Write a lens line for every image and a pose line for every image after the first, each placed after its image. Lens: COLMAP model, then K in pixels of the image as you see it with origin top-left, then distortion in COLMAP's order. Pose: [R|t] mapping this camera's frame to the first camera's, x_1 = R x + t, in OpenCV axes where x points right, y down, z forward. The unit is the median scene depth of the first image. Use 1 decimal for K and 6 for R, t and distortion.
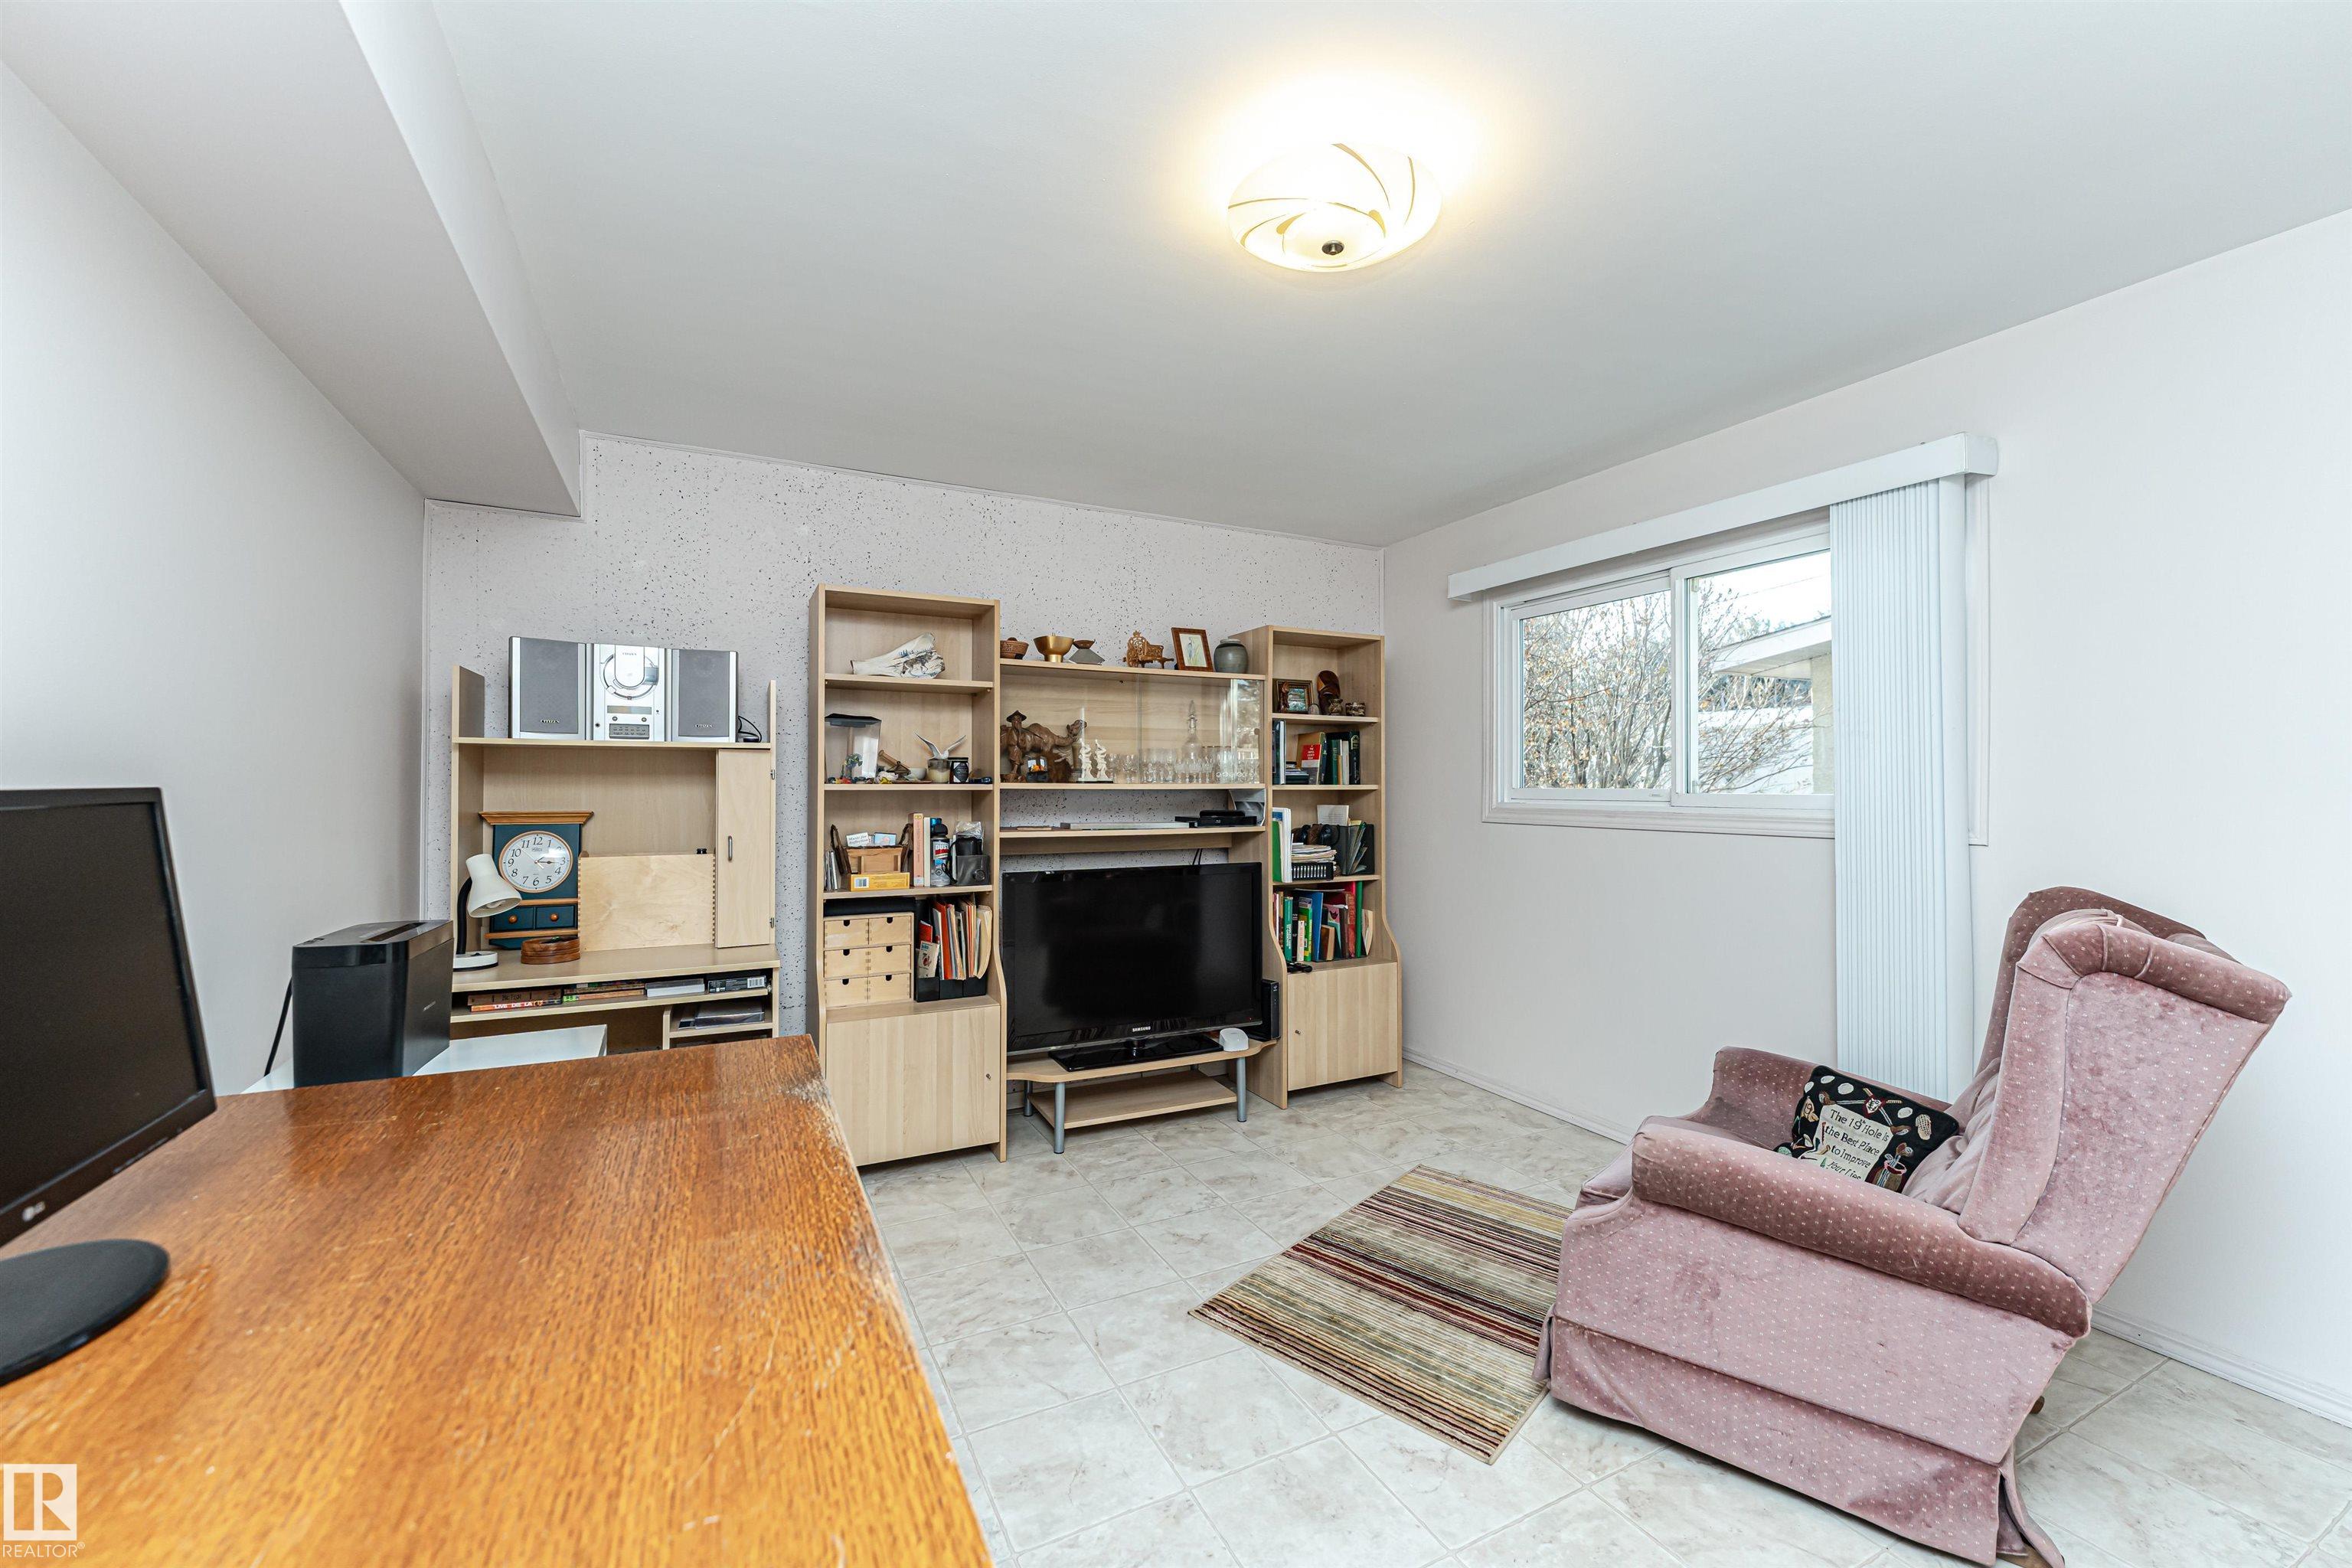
lens RADIAL K [[930.9, 0, 1174.2], [0, 930.9, 777.5], [0, 0, 1]] dist [-0.000304, 0.000534]
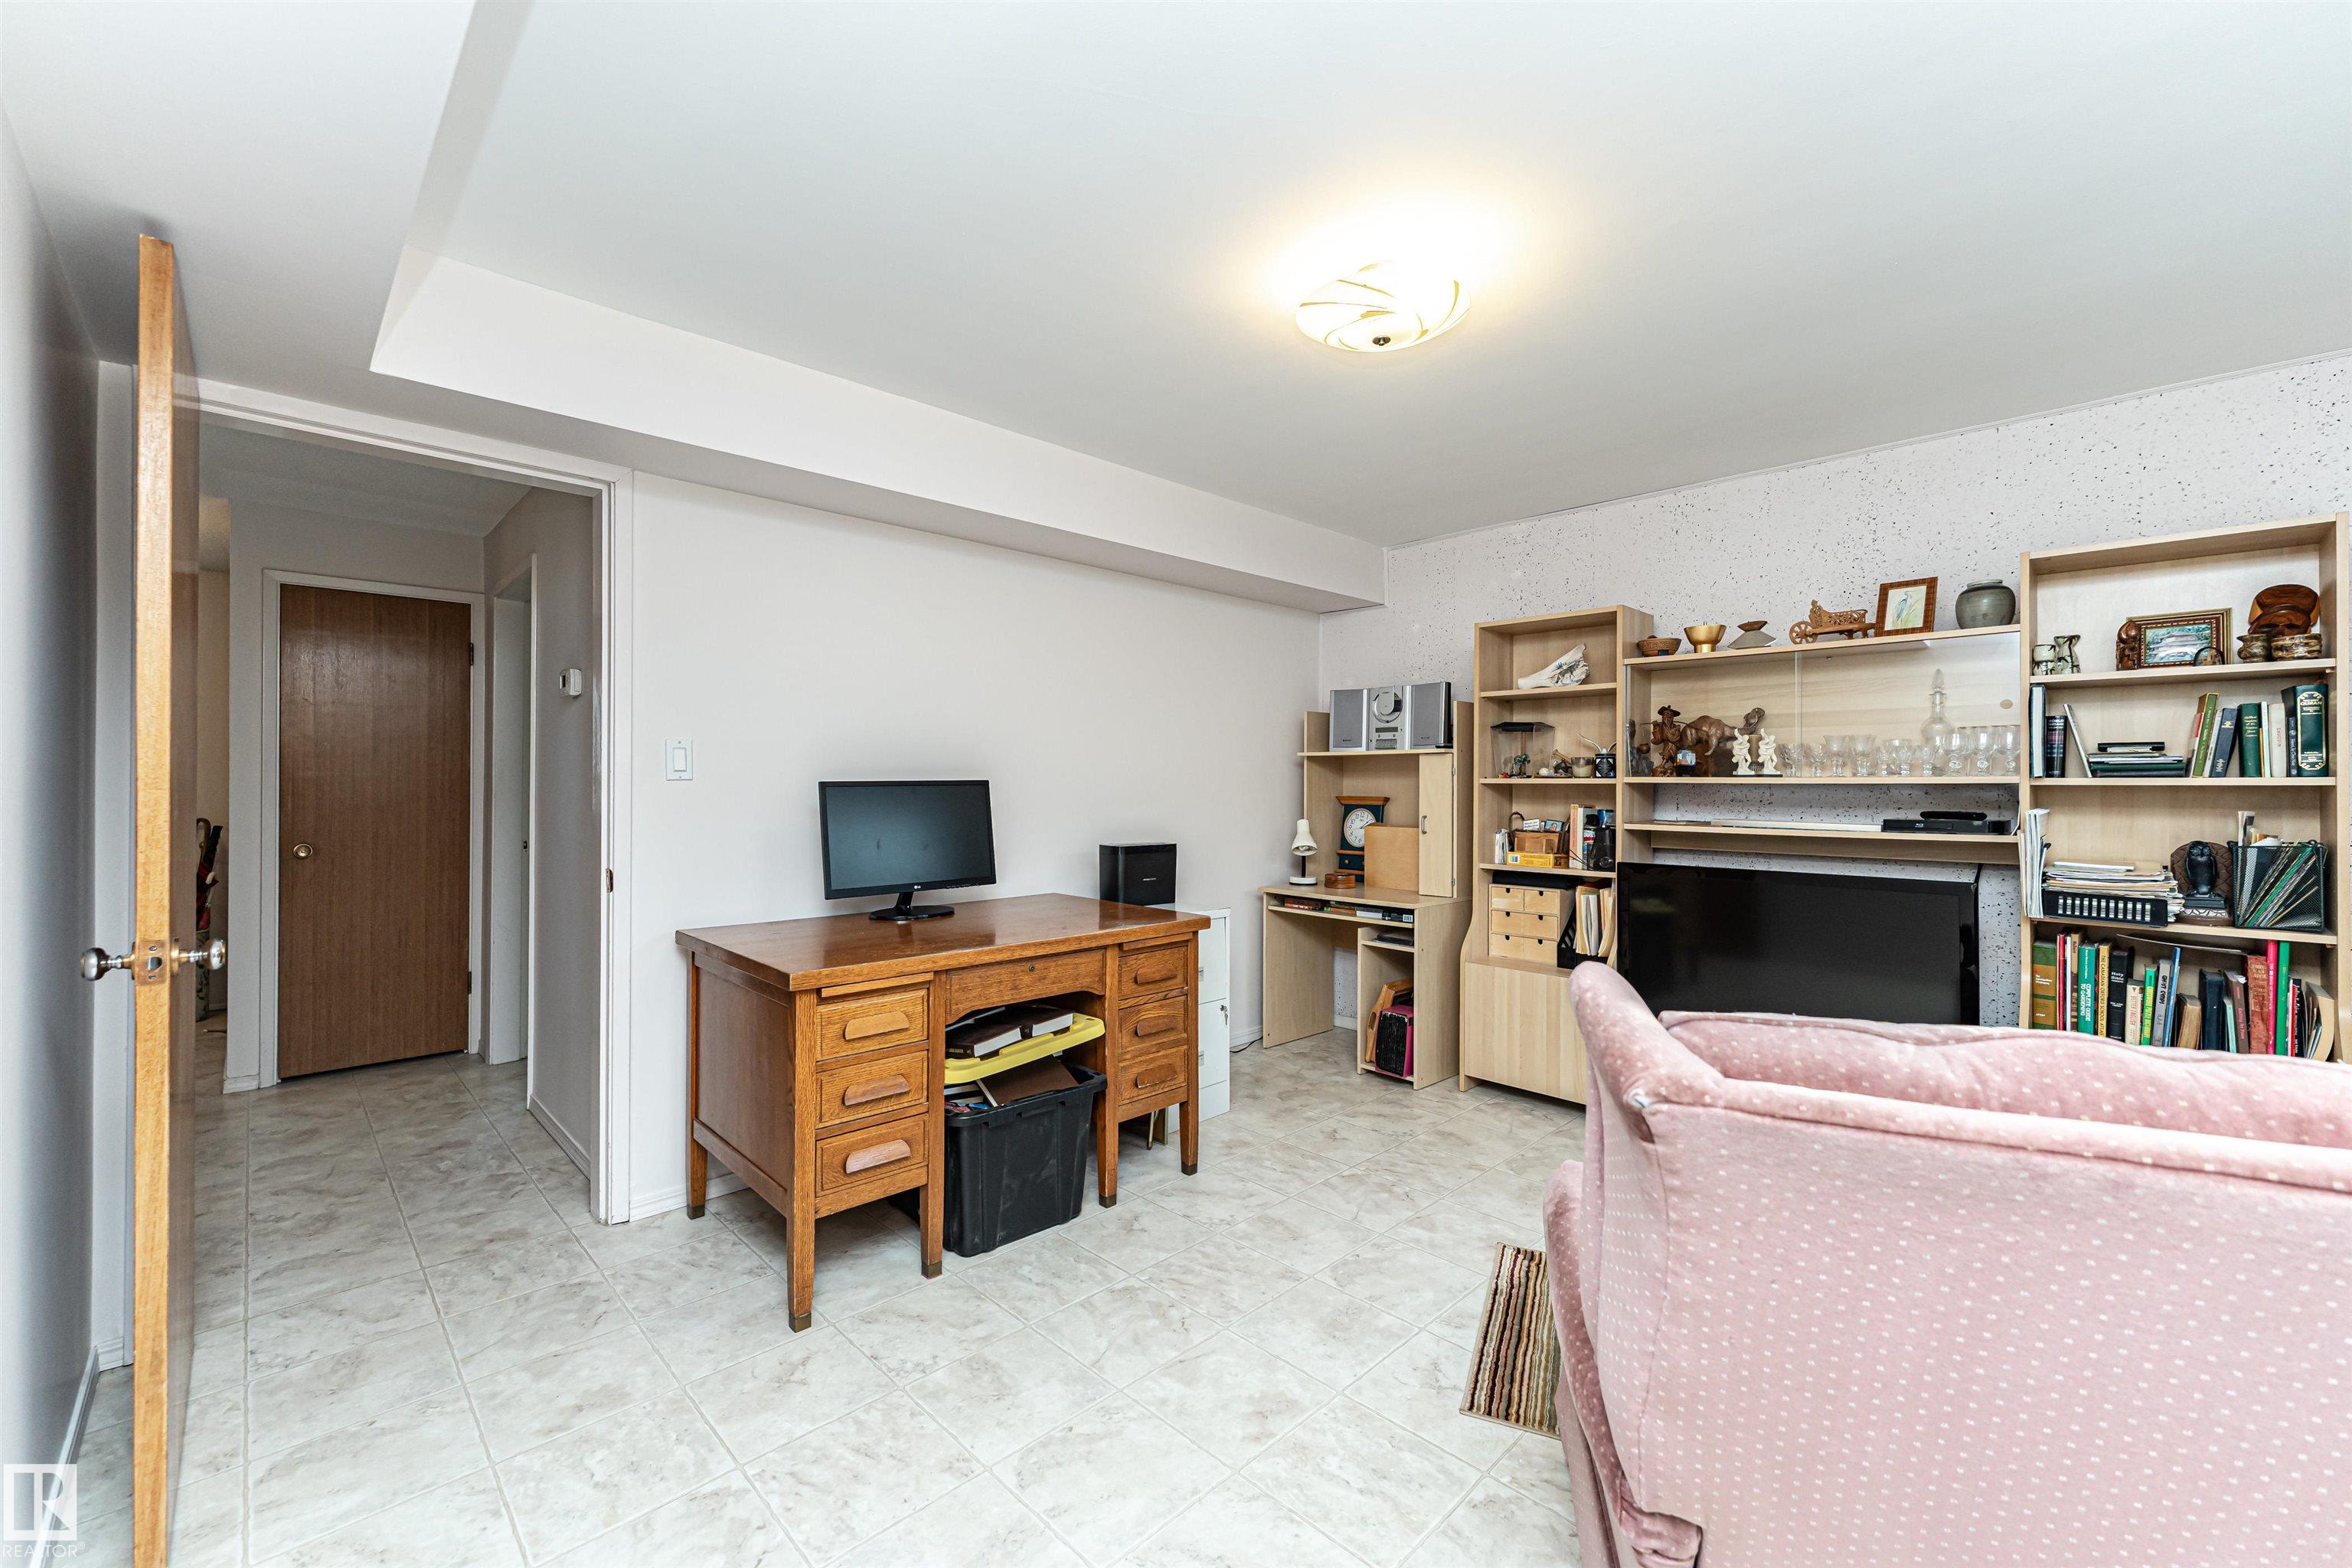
lens RADIAL K [[930.9, 0, 1181.0], [0, 930.9, 786.3], [0, 0, 1]] dist [-0.000304, 0.000534]
pose [[0.309302, 0.002348, -0.950961, 0.650423], [0.004233, 0.999984, 0.003846, 0.010057], [0.950955, -0.005215, 0.309287, 0.191713]]
